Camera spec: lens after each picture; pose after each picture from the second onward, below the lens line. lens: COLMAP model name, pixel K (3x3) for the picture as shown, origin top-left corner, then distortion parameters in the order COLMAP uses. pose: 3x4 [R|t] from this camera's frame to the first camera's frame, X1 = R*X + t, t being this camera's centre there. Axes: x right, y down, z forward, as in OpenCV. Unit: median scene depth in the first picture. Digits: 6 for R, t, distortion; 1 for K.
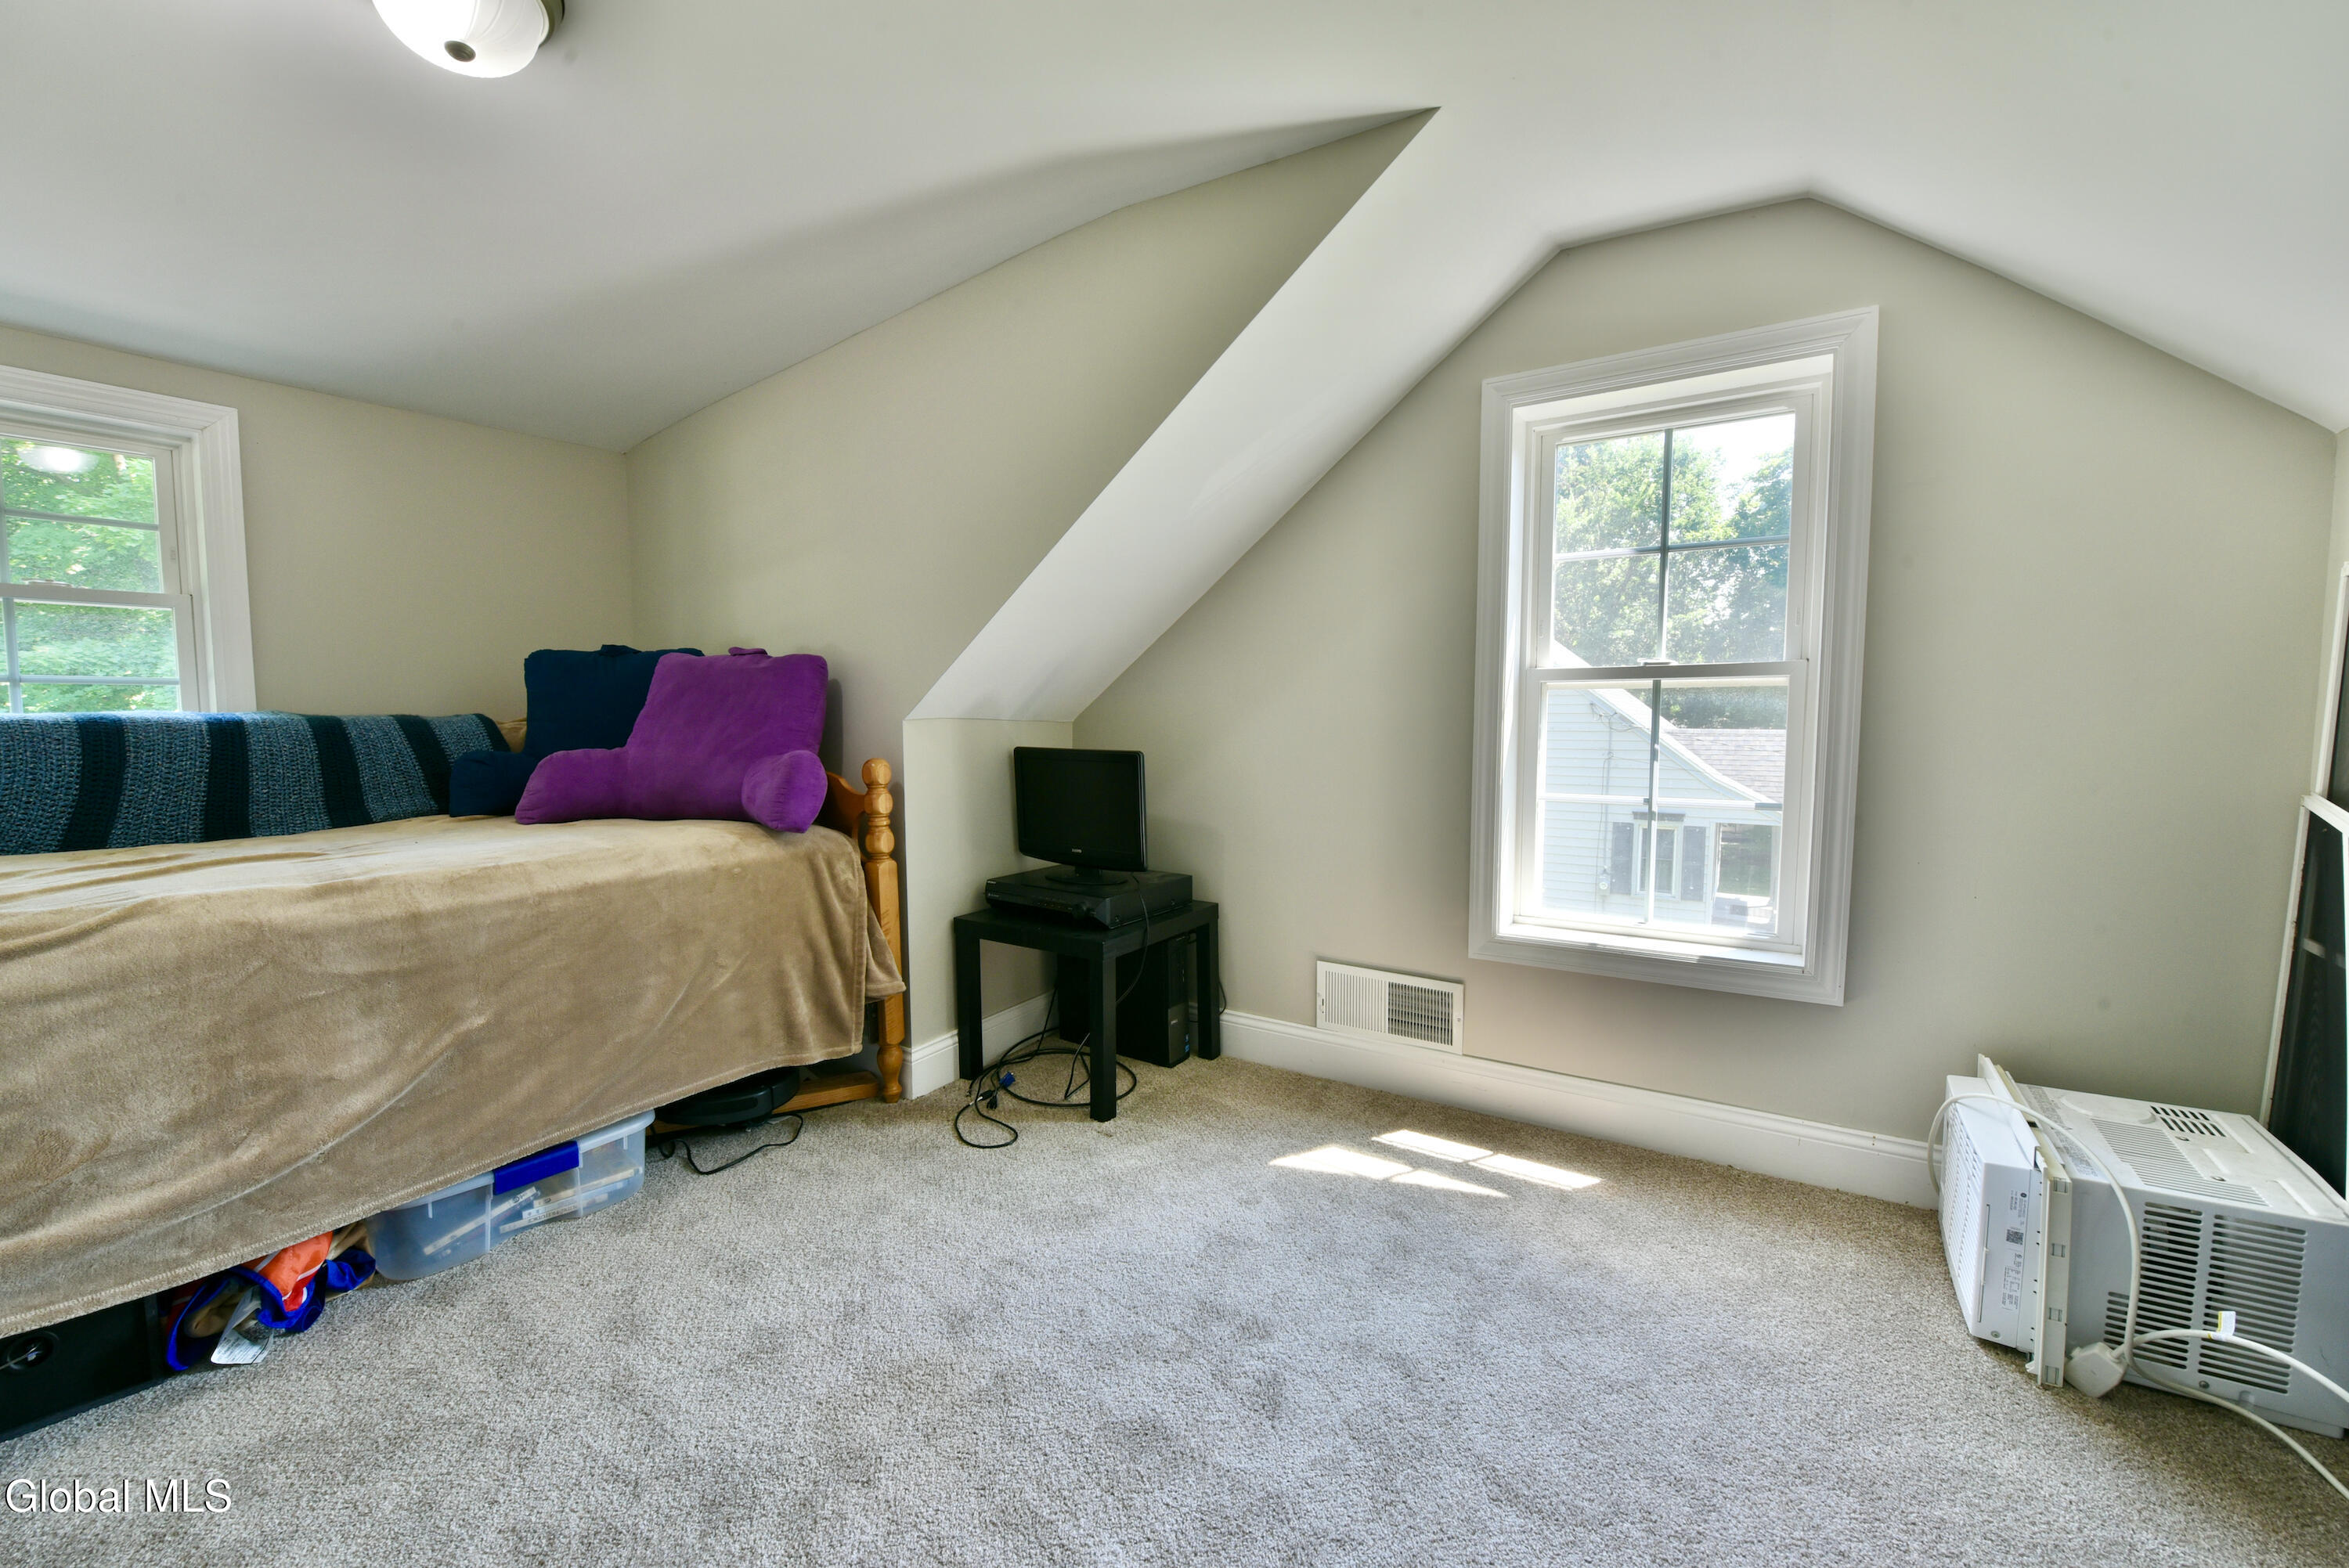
lens RADIAL K [[963.7, 0, 1186.0], [0, 963.7, 788.0], [0, 0, 1]] dist [0.000816, -0.008067]
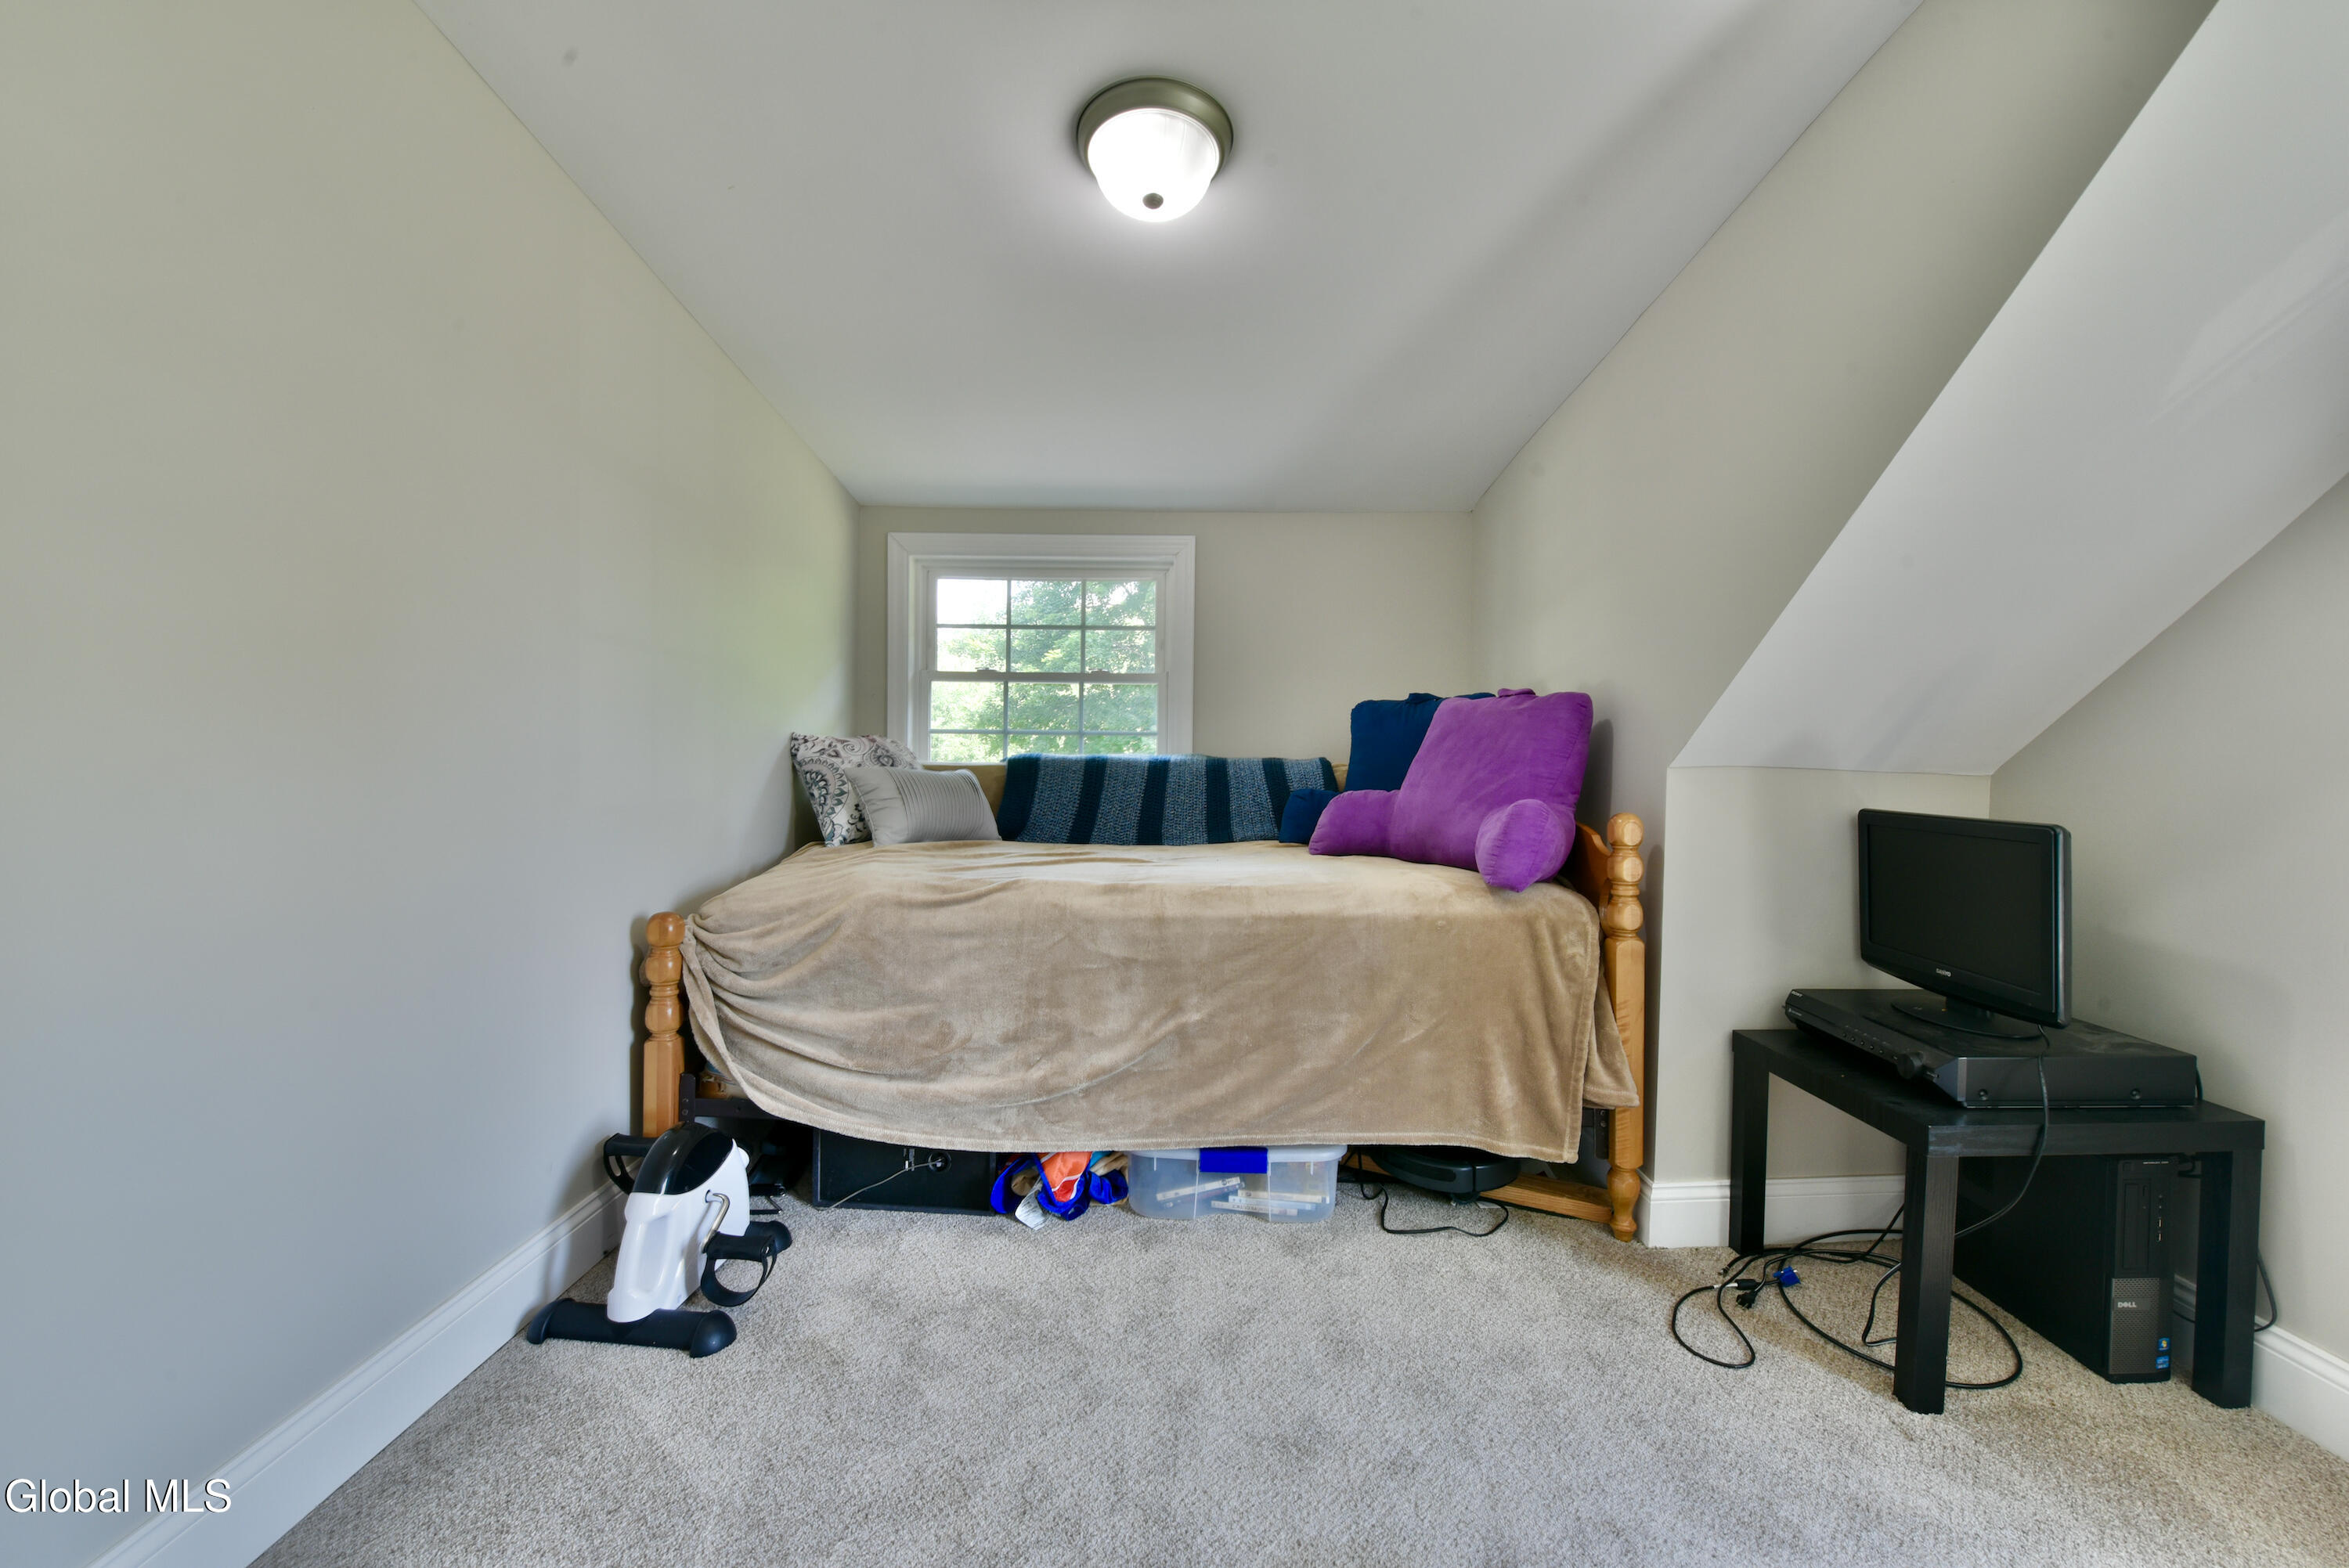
lens RADIAL K [[963.7, 0, 1186.0], [0, 963.7, 788.0], [0, 0, 1]] dist [0.000816, -0.008067]
pose [[0.547694, 0.033166, -0.836021, 0.170496], [-0.076712, 0.996996, -0.010704, -0.015904], [0.833155, 0.069995, 0.548593, 0.246329]]
